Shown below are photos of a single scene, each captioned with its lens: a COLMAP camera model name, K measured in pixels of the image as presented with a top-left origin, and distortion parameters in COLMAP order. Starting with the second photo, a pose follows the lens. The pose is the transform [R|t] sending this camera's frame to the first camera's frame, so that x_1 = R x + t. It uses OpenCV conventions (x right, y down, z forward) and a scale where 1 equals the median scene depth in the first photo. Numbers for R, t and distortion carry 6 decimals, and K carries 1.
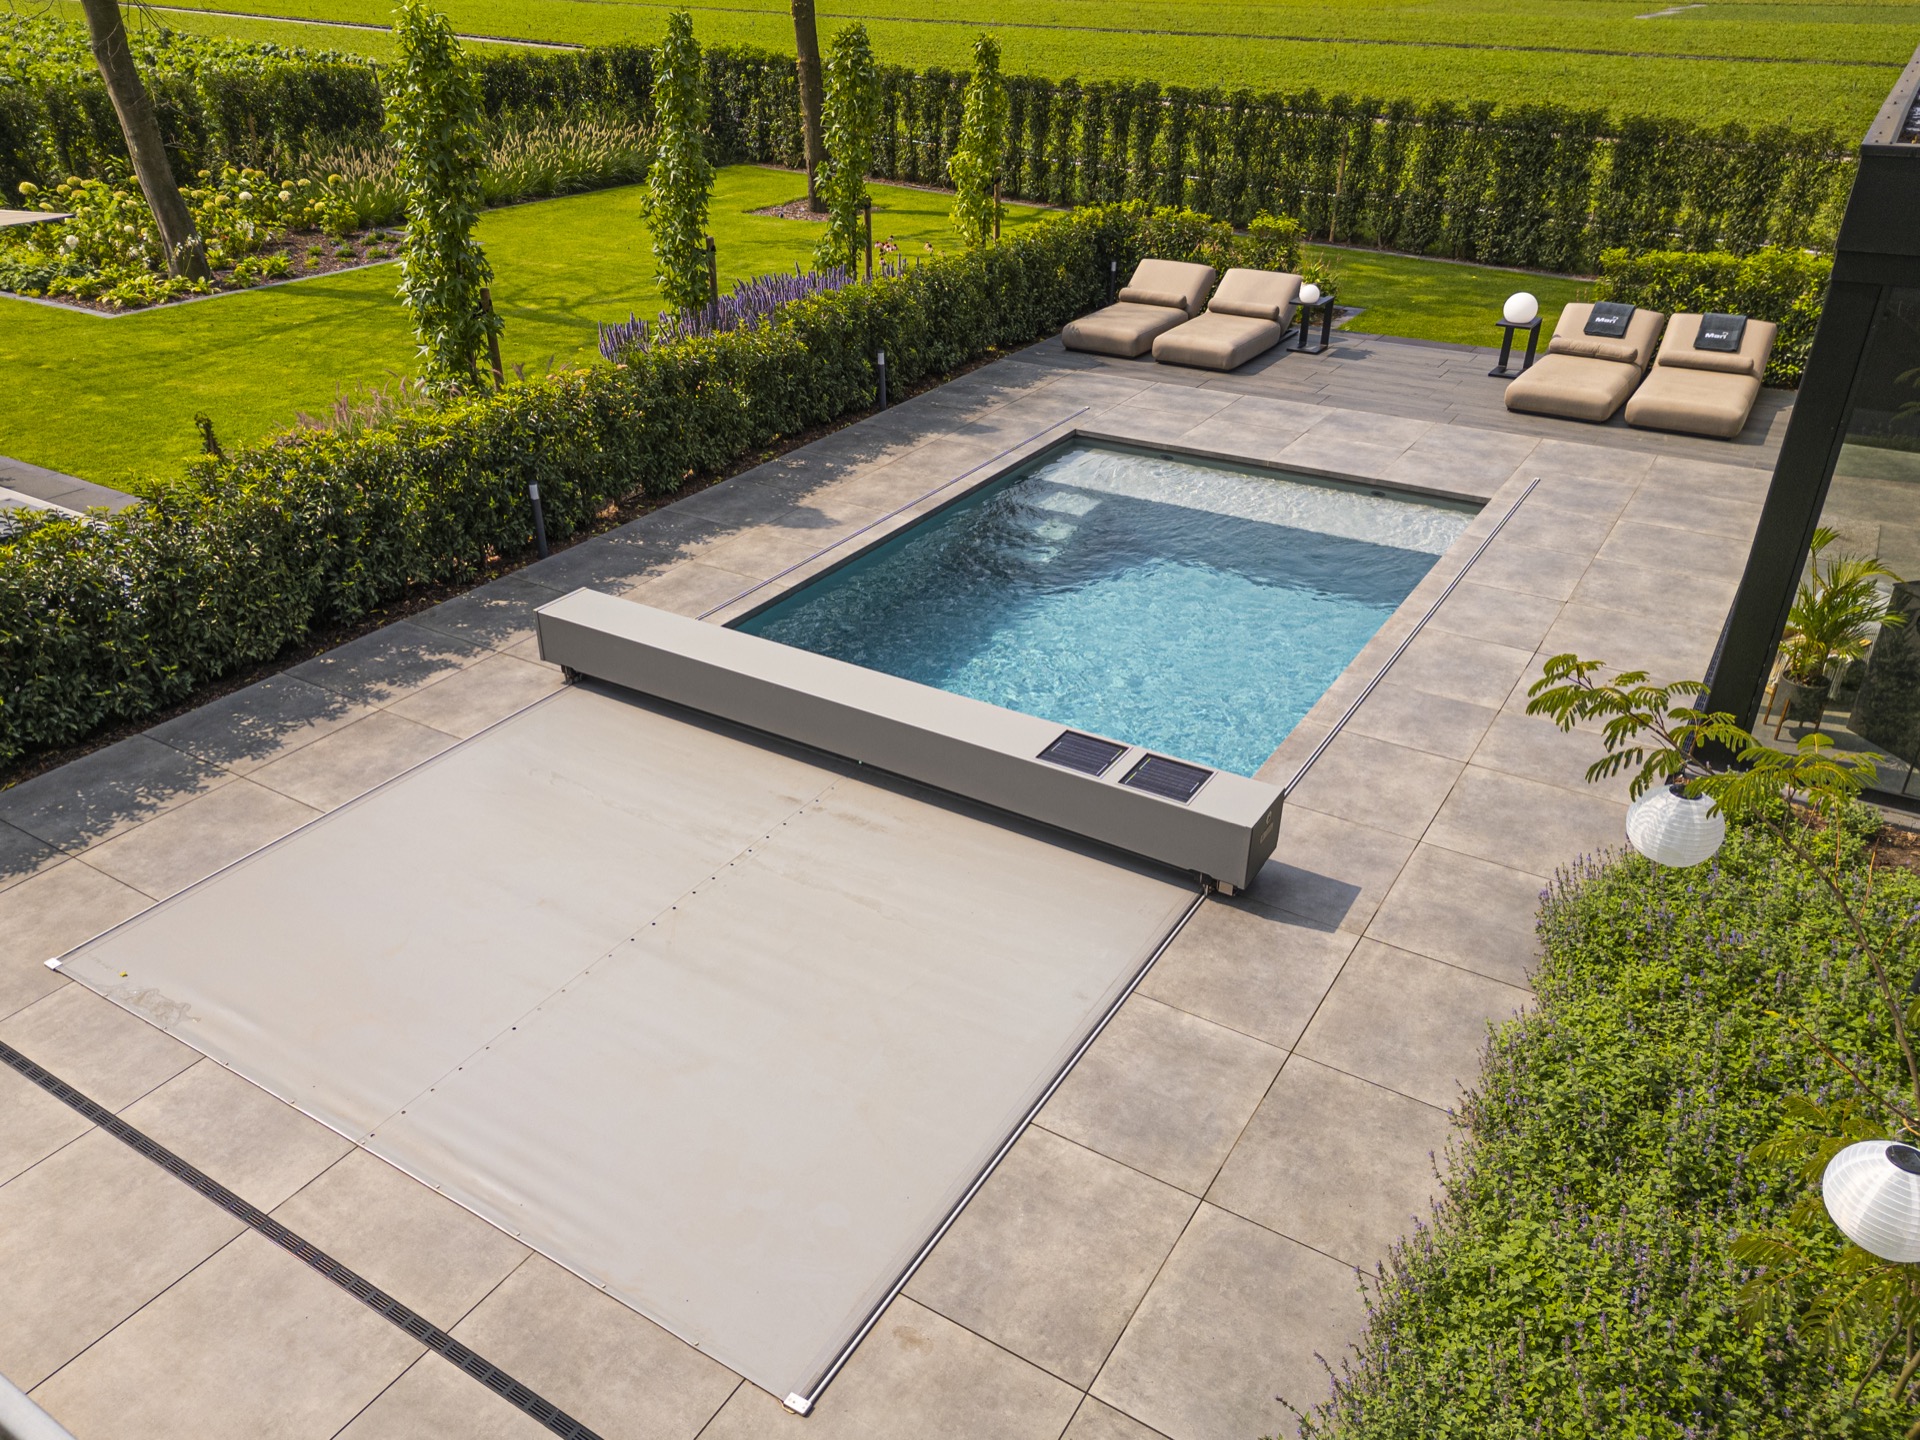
lens RADIAL K [[1424.9, 0, 911.4], [0, 1424.9, 723.7], [0, 0, 1]] dist [0.069104, -0.068316]
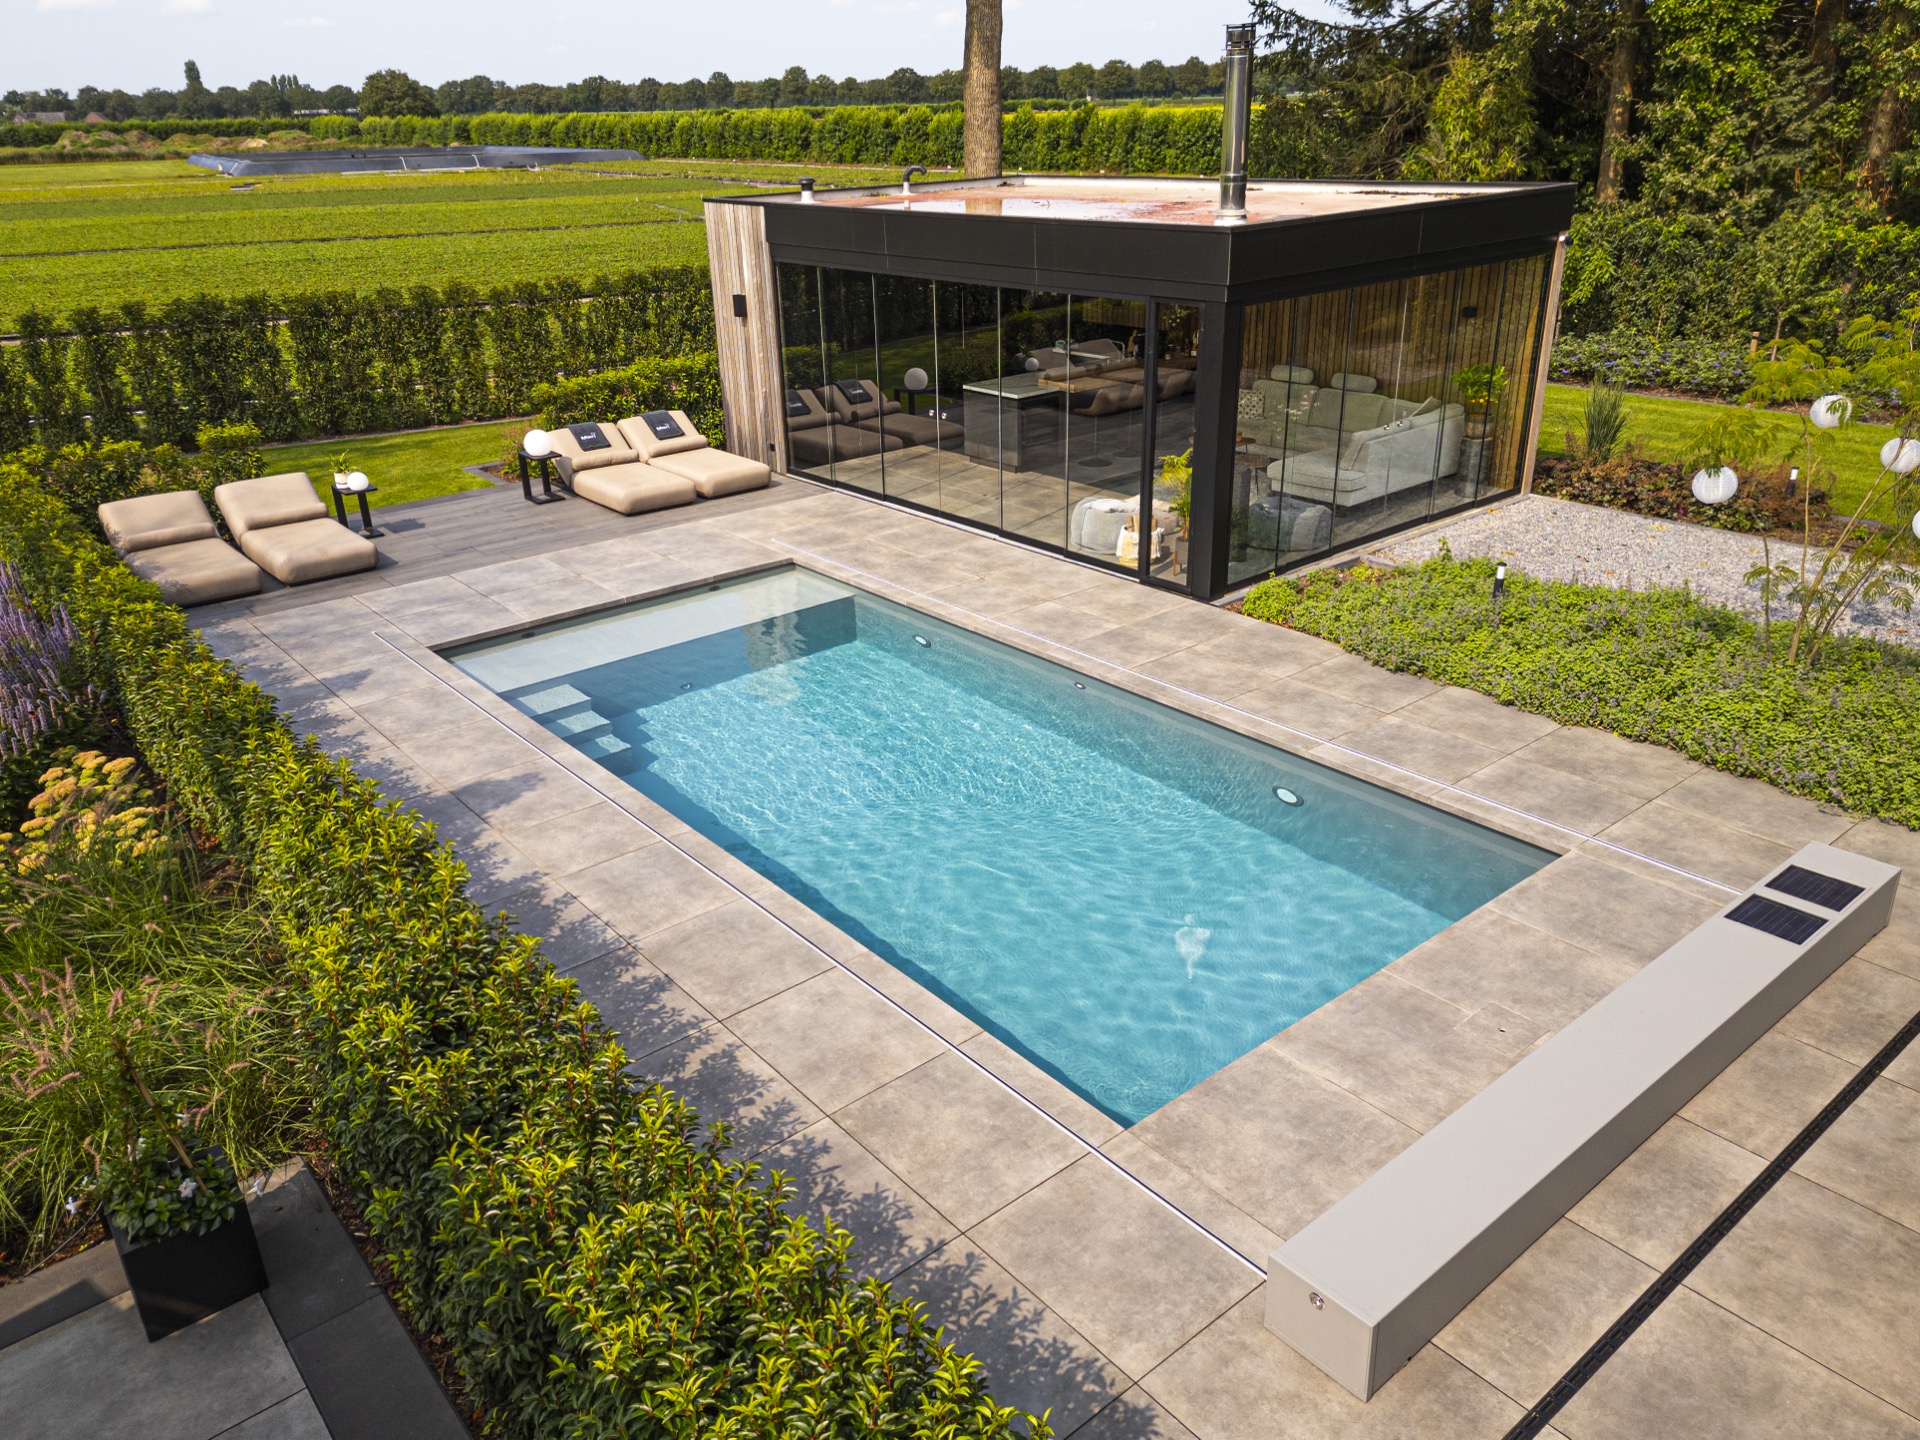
lens RADIAL K [[1410.2, 0, 924.9], [0, 1410.2, 684.8], [0, 0, 1]] dist [0.068782, -0.067203]
pose [[0.312298, -0.361461, 0.878531, -0.775398], [0.478059, 0.858953, 0.183466, -0.264277], [-0.820932, 0.362693, 0.441049, 0.464055]]
